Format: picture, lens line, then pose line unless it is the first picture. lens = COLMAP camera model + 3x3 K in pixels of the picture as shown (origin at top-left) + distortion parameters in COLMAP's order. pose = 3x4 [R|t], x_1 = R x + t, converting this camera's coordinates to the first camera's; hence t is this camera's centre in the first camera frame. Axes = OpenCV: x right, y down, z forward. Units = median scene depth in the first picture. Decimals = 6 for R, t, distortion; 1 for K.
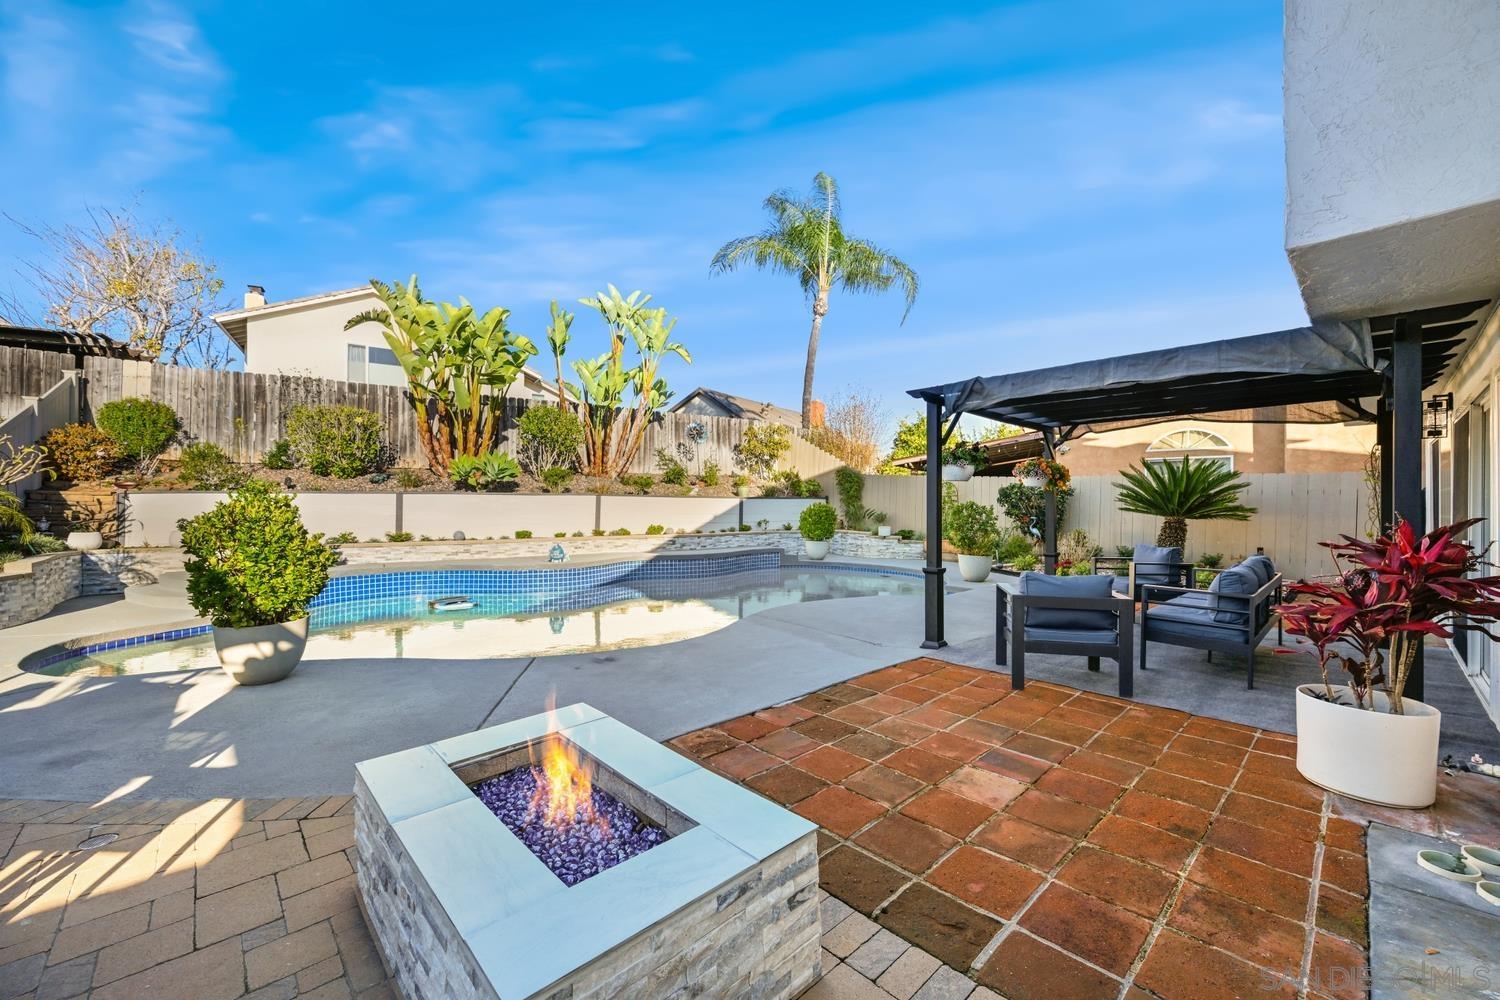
lens RADIAL K [[589.1, 0, 759.3], [0, 589.1, 500.6], [0, 0, 1]] dist [0.003161, -0.000577]
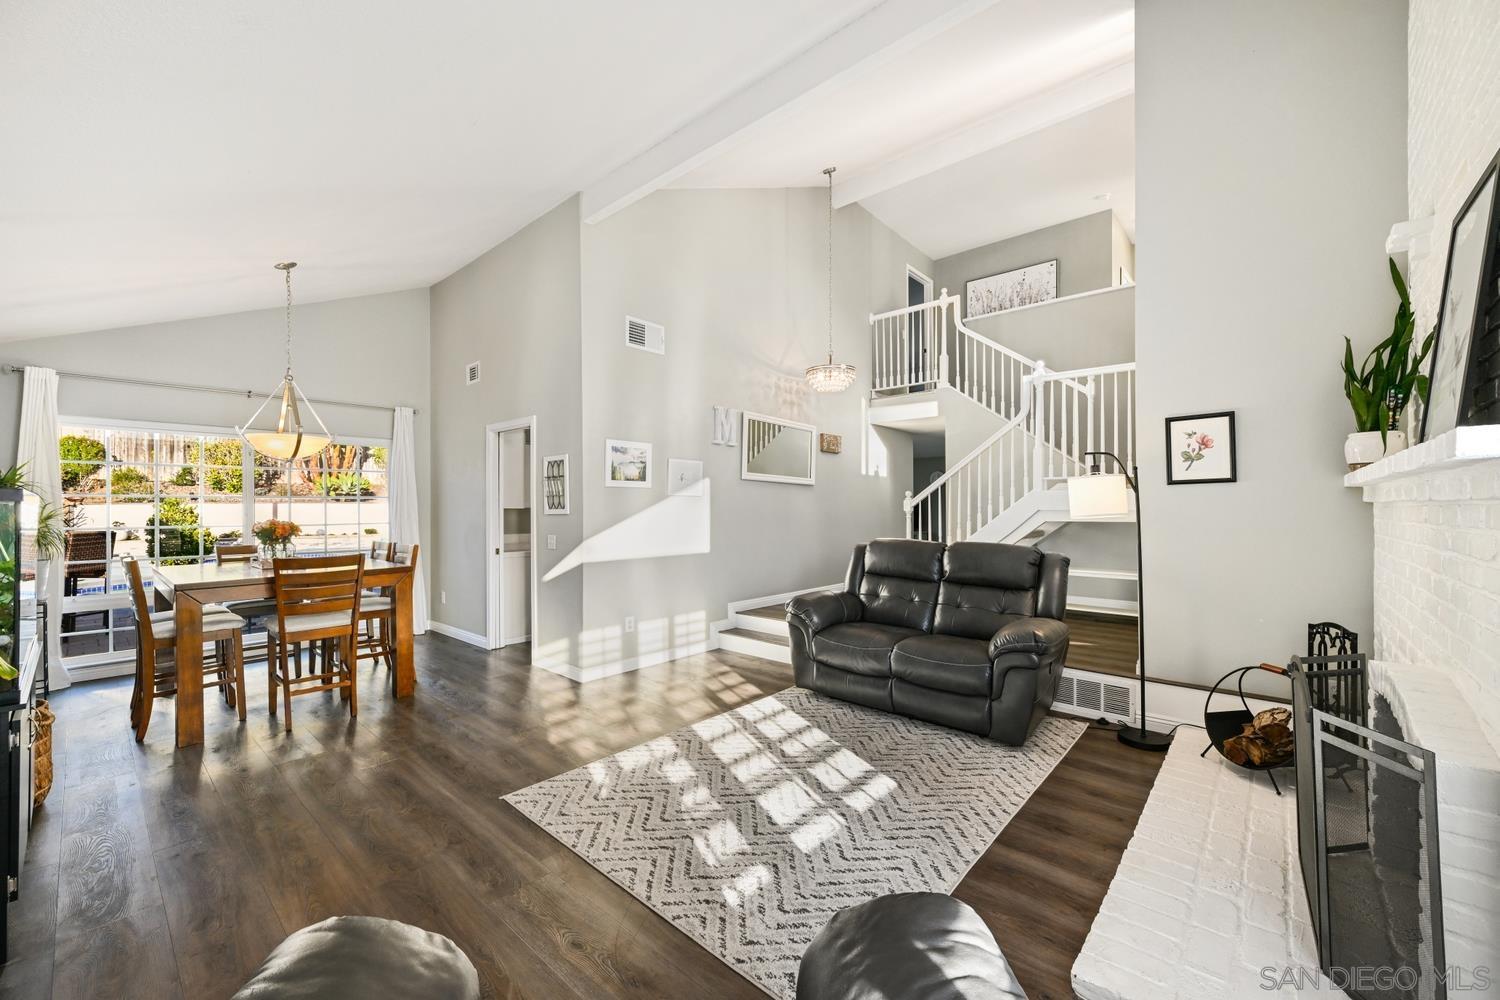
lens RADIAL K [[589.1, 0, 755.6], [0, 589.1, 510.5], [0, 0, 1]] dist [0.003161, -0.000577]
pose [[0.995969, -0.003921, 0.089615, 0.376153], [0.002588, 0.999884, 0.014995, -0.010798], [-0.089664, -0.014703, 0.995864, -0.475164]]
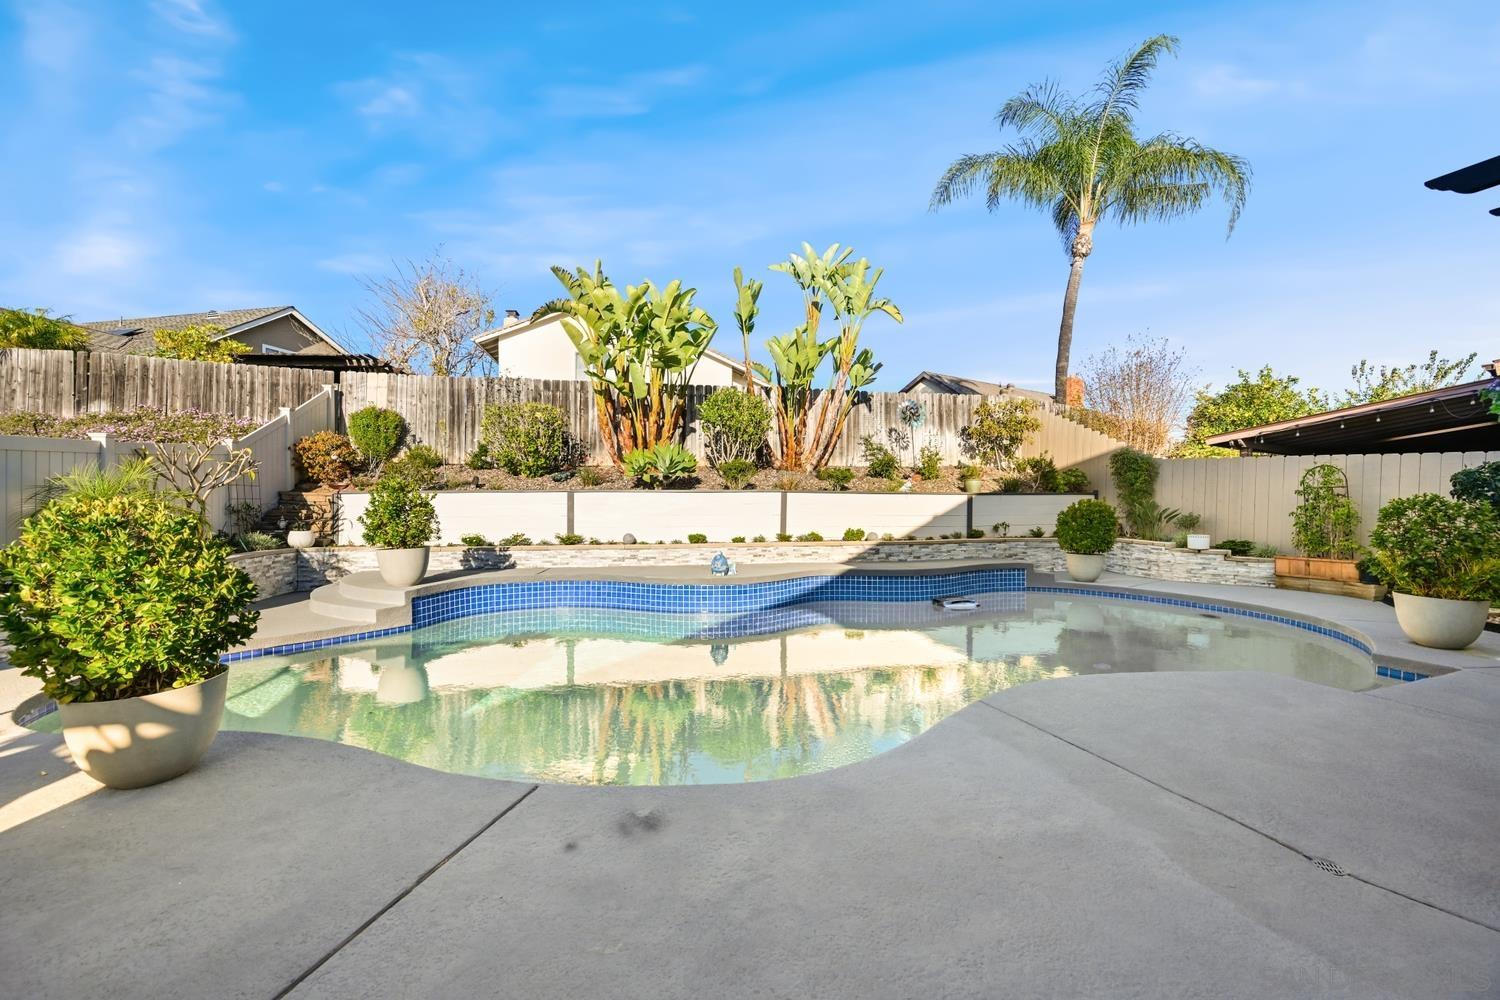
lens RADIAL K [[589.1, 0, 754.7], [0, 589.1, 506.9], [0, 0, 1]] dist [0.003161, -0.000577]
pose [[0.924821, -0.001647, -0.380398, 0.002173], [0.005693, 0.999939, 0.009510, 0.003932], [0.380359, -0.010961, 0.924774, 0.228039]]
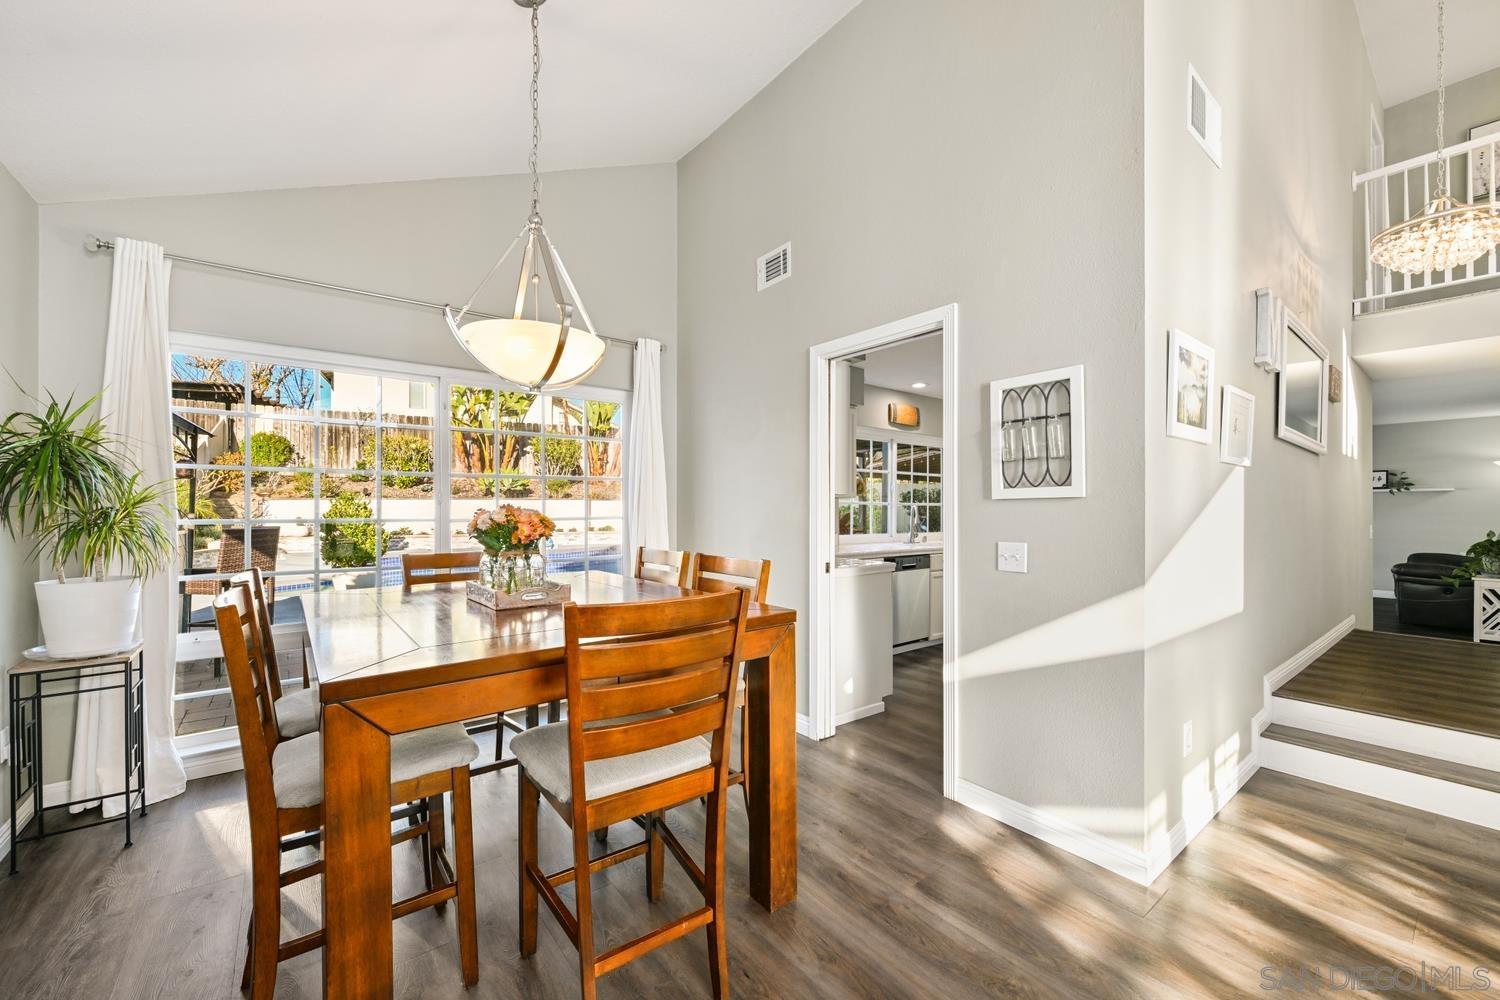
lens RADIAL K [[589.1, 0, 754.6], [0, 589.1, 508.1], [0, 0, 1]] dist [0.003161, -0.000577]
pose [[0.996032, -0.000660, -0.088995, 0.209205], [0.001415, 0.999963, 0.008427, -0.001522], [0.088986, -0.008519, 0.995996, -0.265725]]
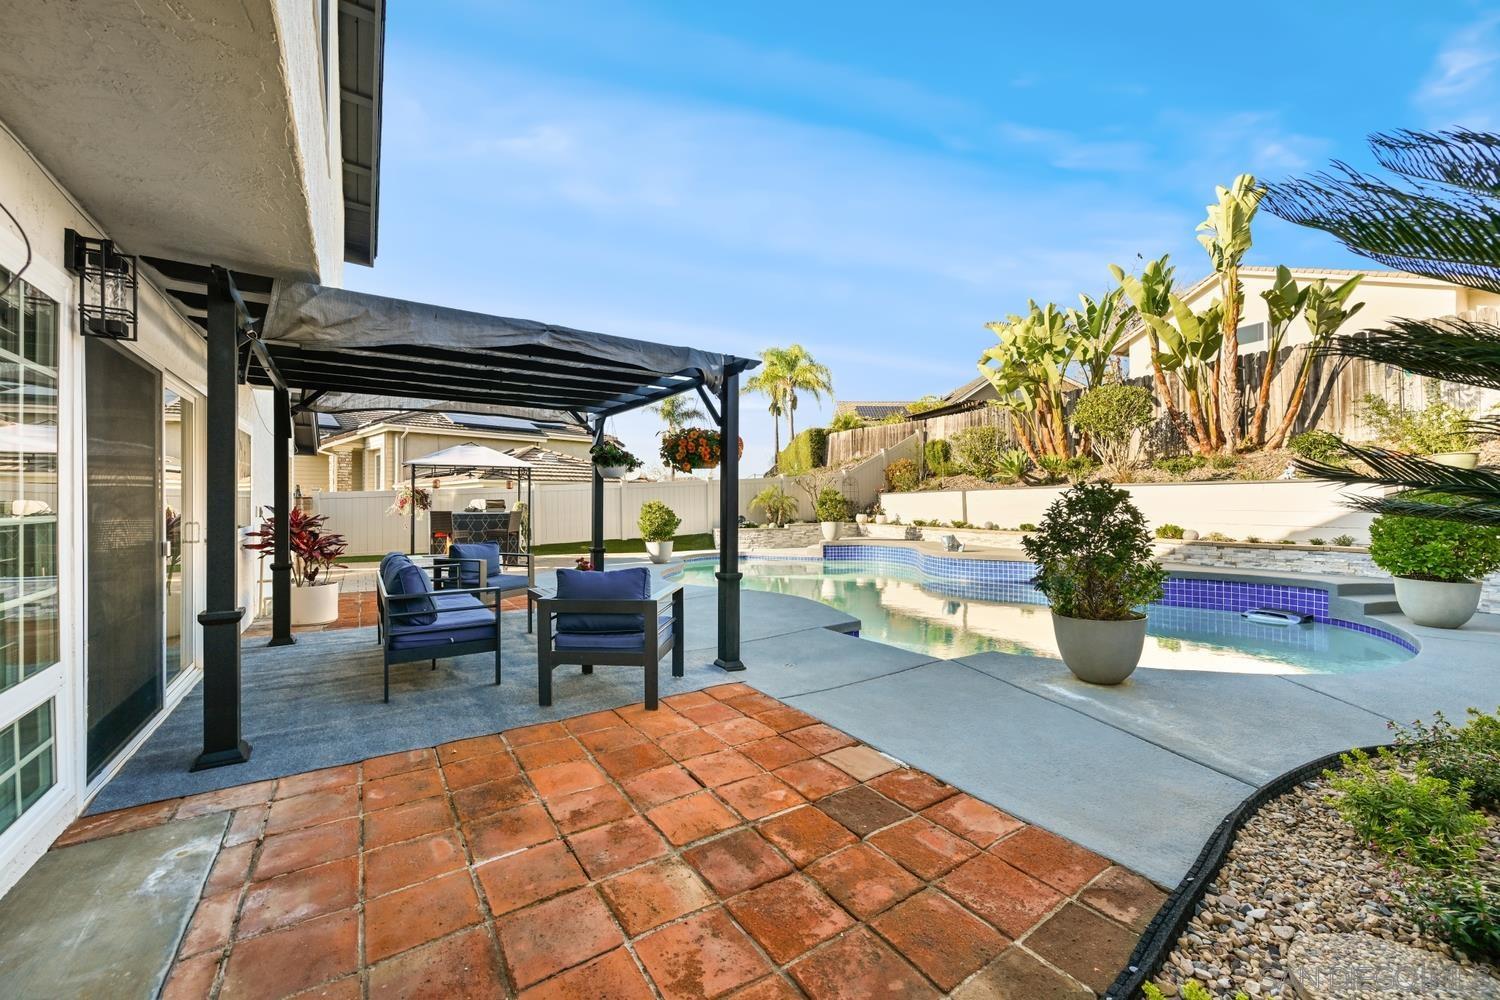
lens RADIAL K [[589.1, 0, 757.7], [0, 589.1, 503.2], [0, 0, 1]] dist [0.003161, -0.000577]
pose [[-0.161251, -0.001185, -0.986913, 0.634584], [0.012180, 0.999921, -0.003191, 0.012825], [0.986838, -0.012535, -0.161224, 0.661806]]
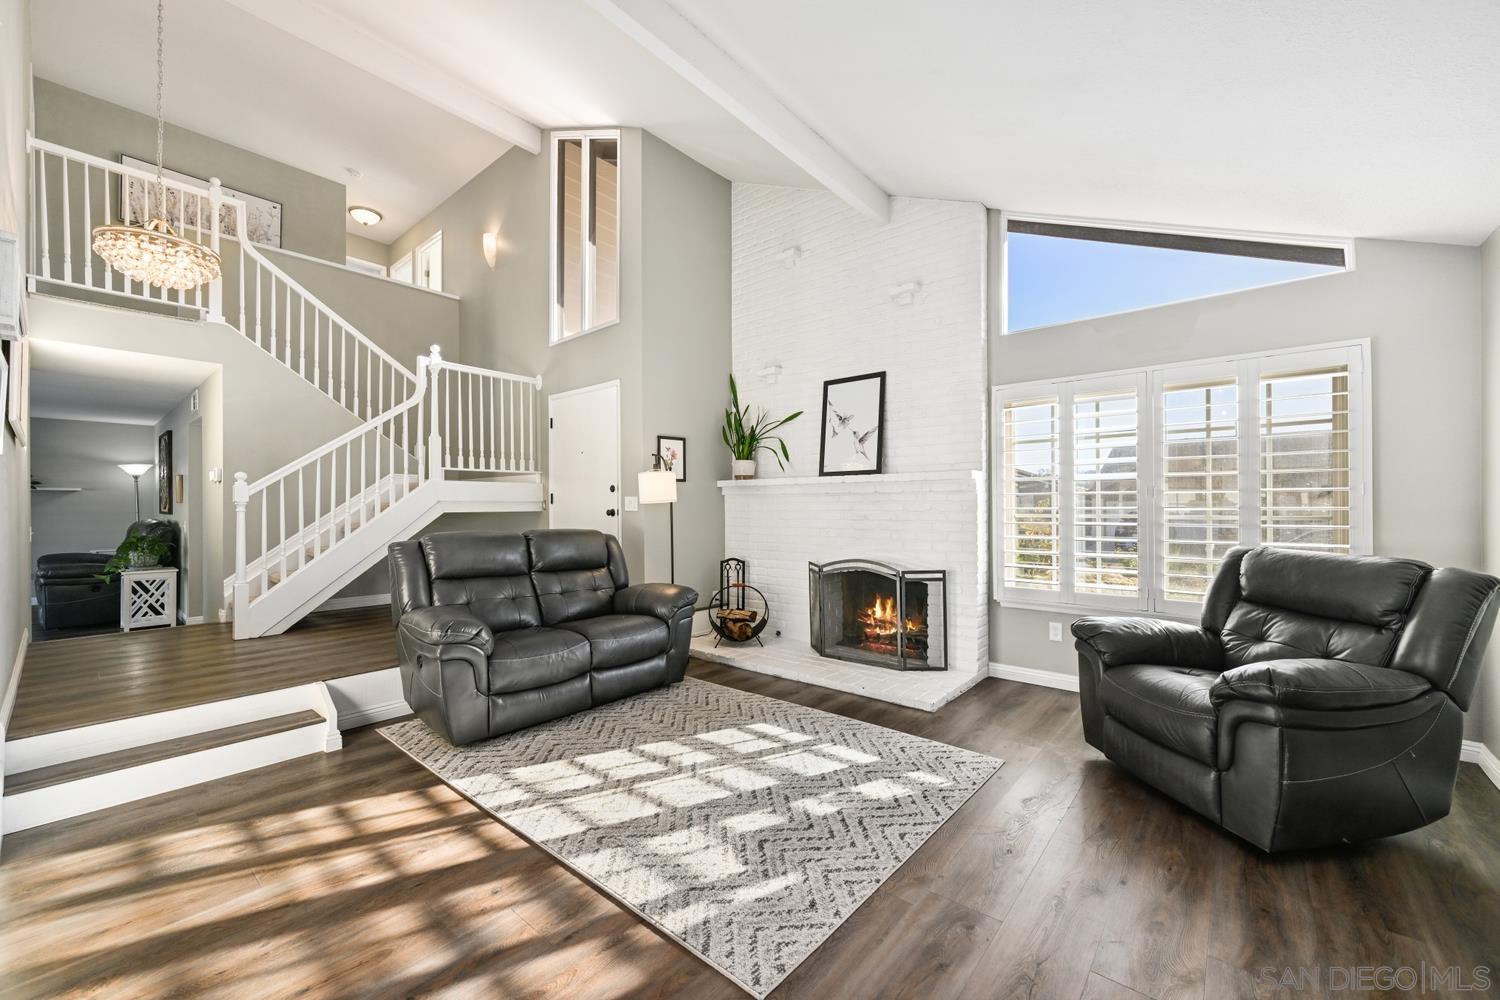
lens RADIAL K [[589.1, 0, 757.6], [0, 589.1, 495.1], [0, 0, 1]] dist [0.003161, -0.000577]
pose [[-0.114373, 0.018346, 0.993268, 0.175459], [-0.005686, 0.999801, -0.019122, -0.000723], [-0.993422, -0.007834, -0.114246, -0.227623]]
